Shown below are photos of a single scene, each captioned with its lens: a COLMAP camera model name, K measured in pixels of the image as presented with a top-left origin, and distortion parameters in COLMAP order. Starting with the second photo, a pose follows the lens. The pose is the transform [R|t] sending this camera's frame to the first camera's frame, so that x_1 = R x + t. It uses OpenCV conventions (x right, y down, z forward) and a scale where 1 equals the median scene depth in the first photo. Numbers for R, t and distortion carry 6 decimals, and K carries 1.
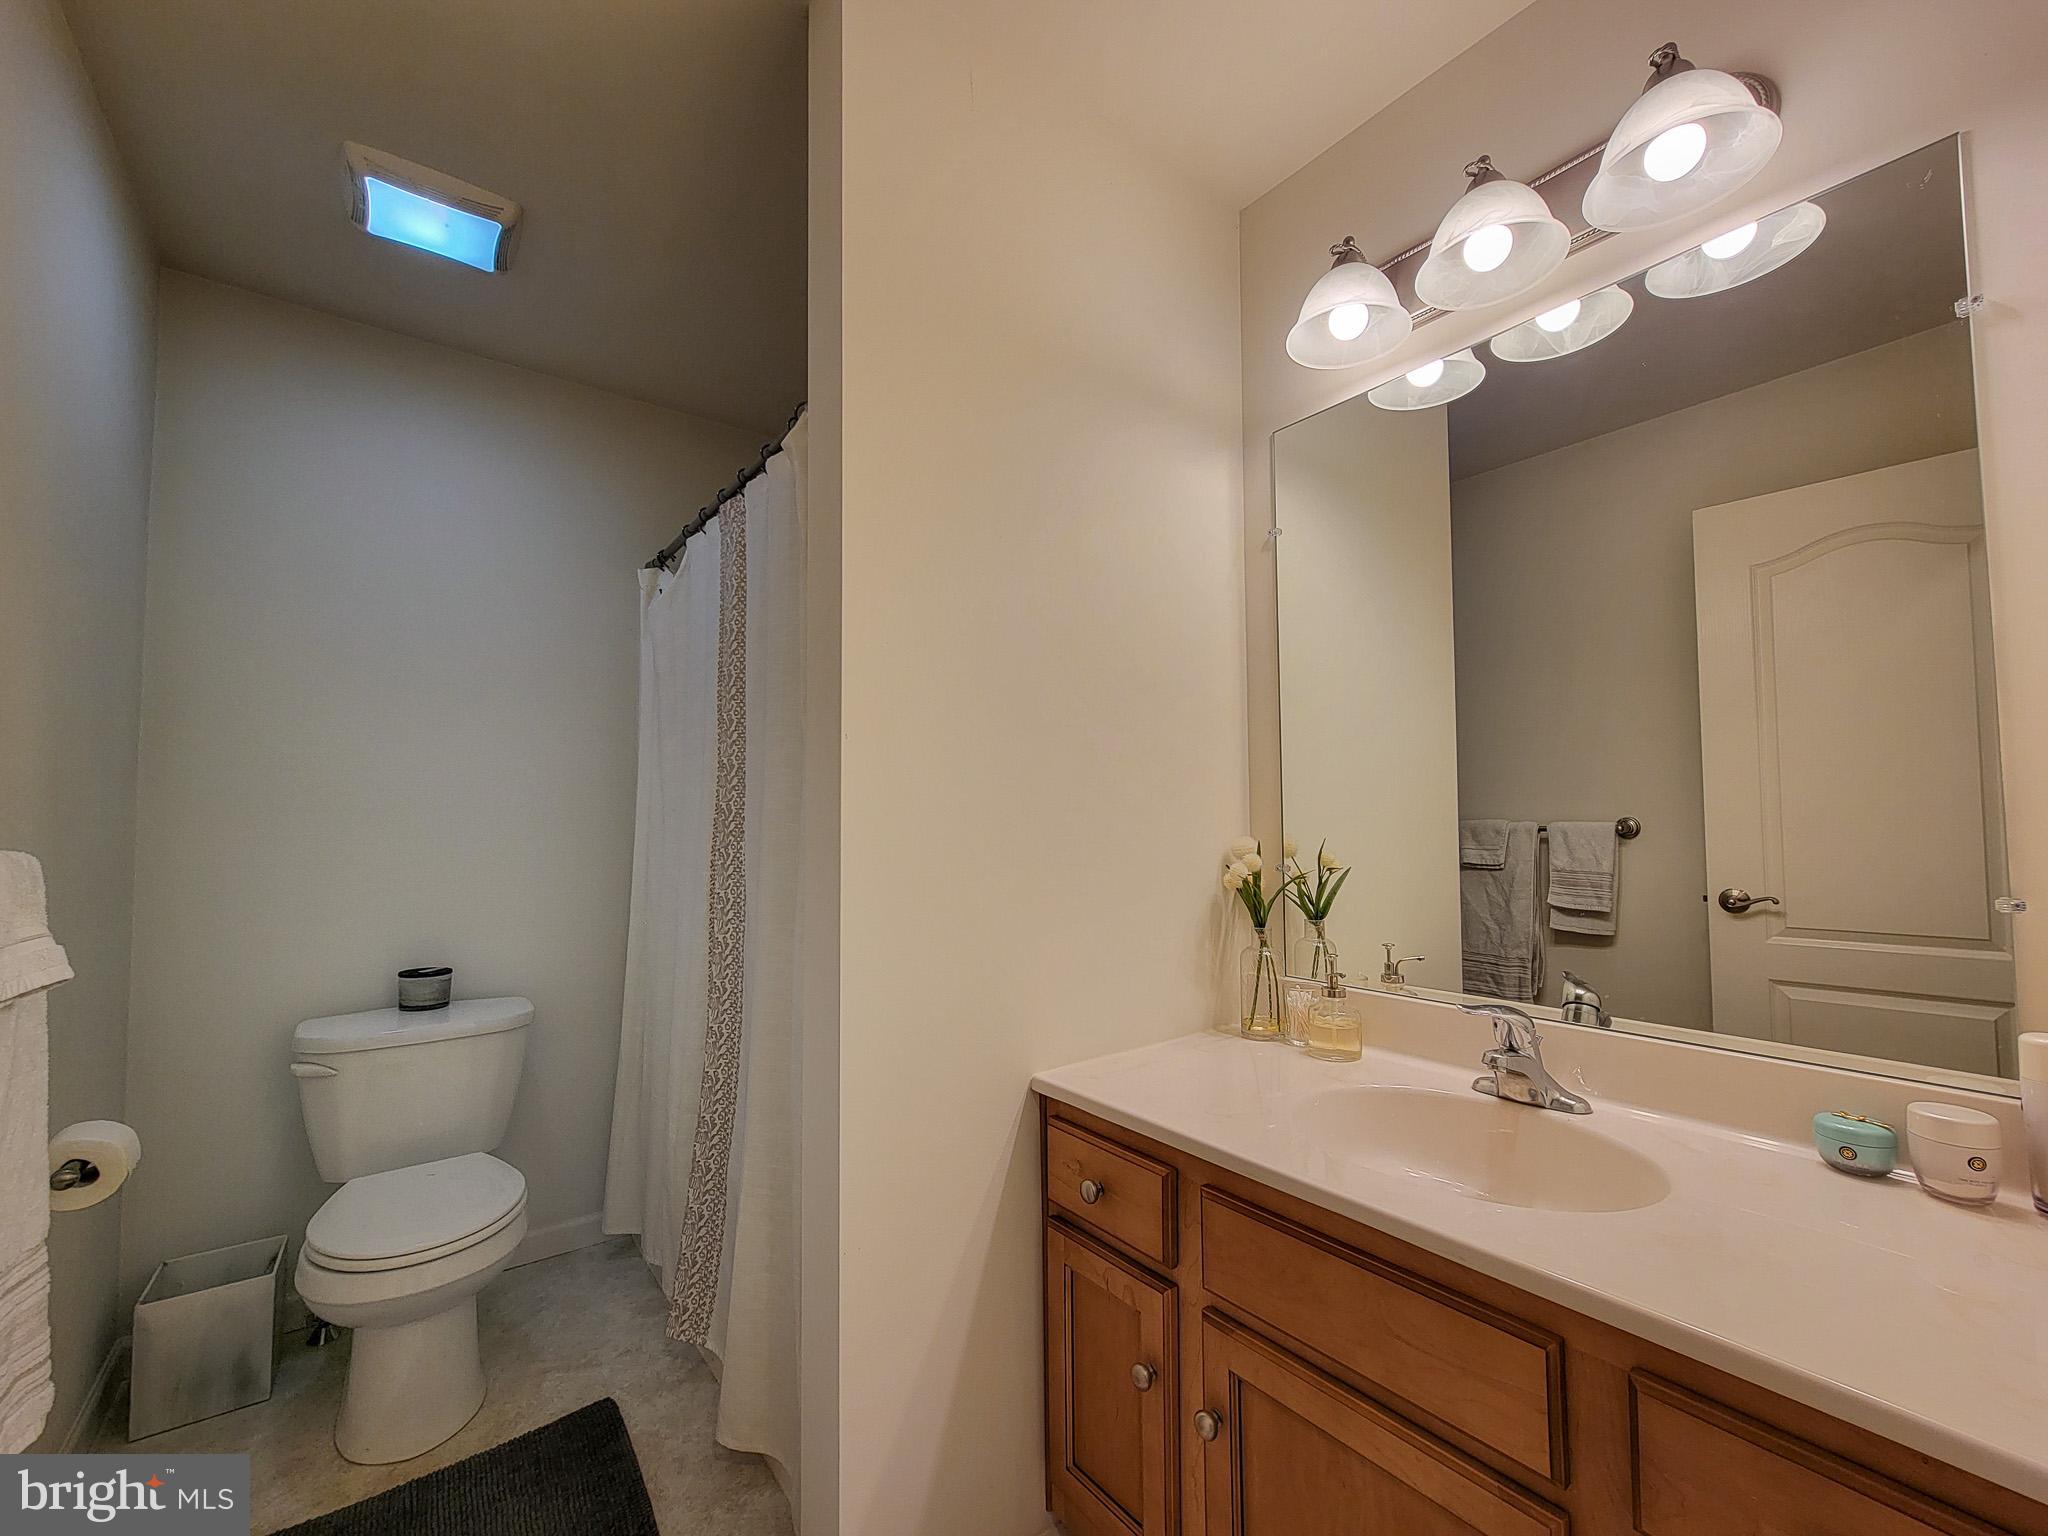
lens RADIAL K [[855.0, 0, 1029.0], [0, 855.0, 780.7], [0, 0, 1]] dist [-0.003058, -0.000233]
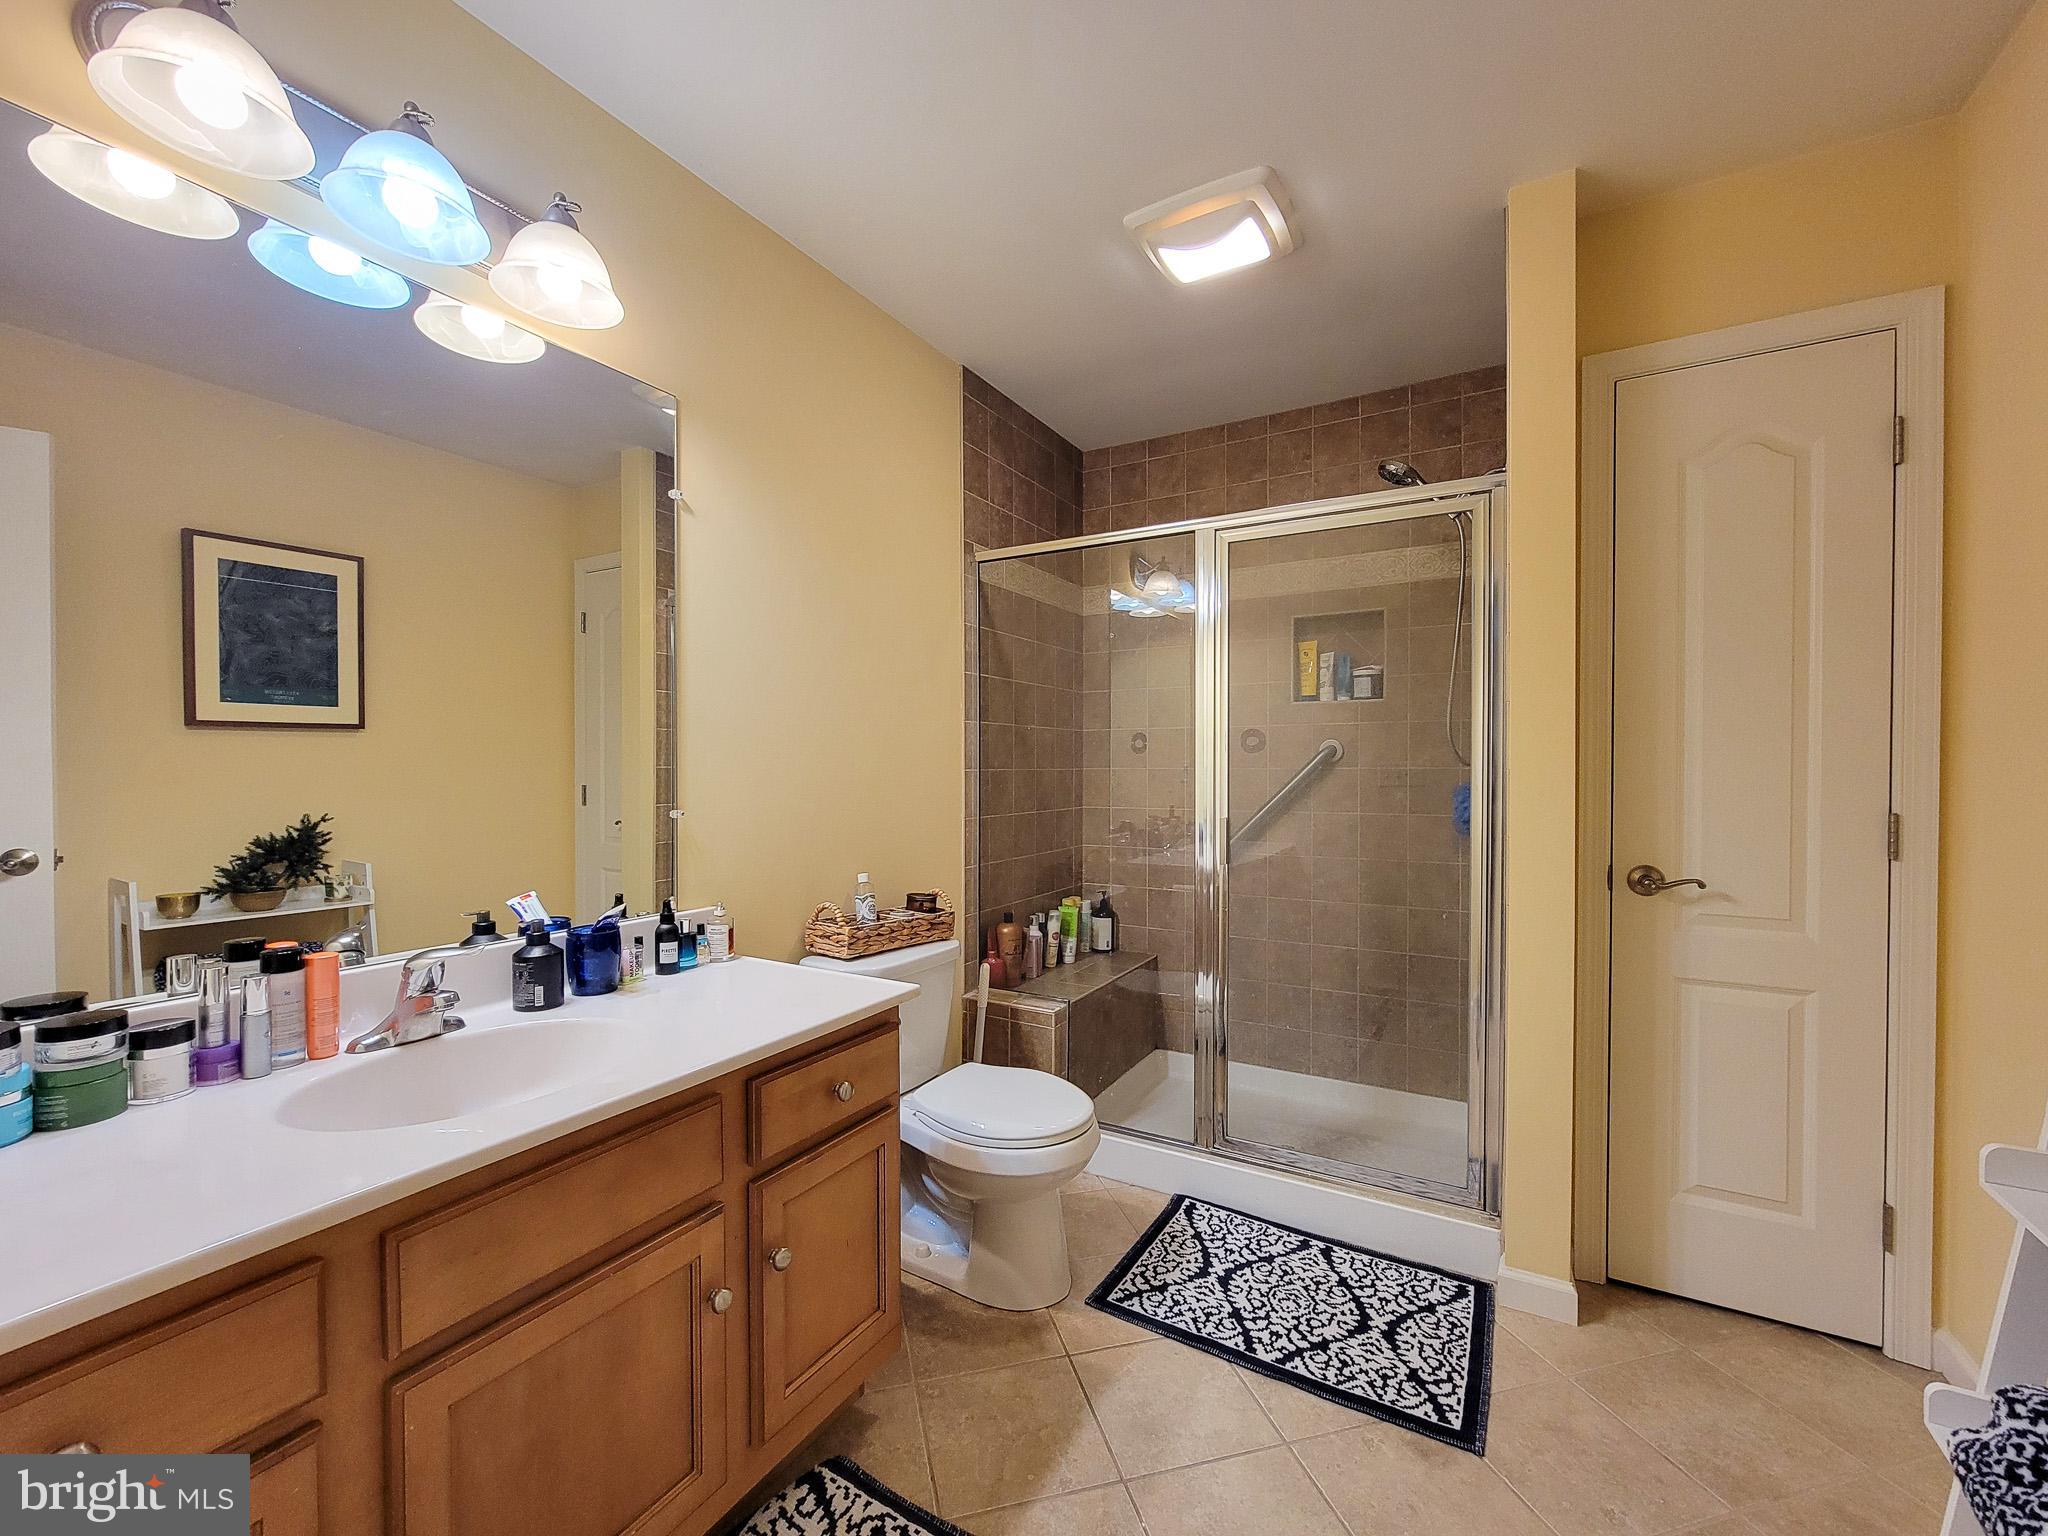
lens RADIAL K [[855.0, 0, 1029.0], [0, 855.0, 780.7], [0, 0, 1]] dist [-0.003058, -0.000233]
pose [[-0.385393, -0.021271, 0.922507, -0.724437], [-0.028792, 0.999525, 0.011019, 0.022910], [-0.922303, -0.022314, -0.385822, 0.756659]]
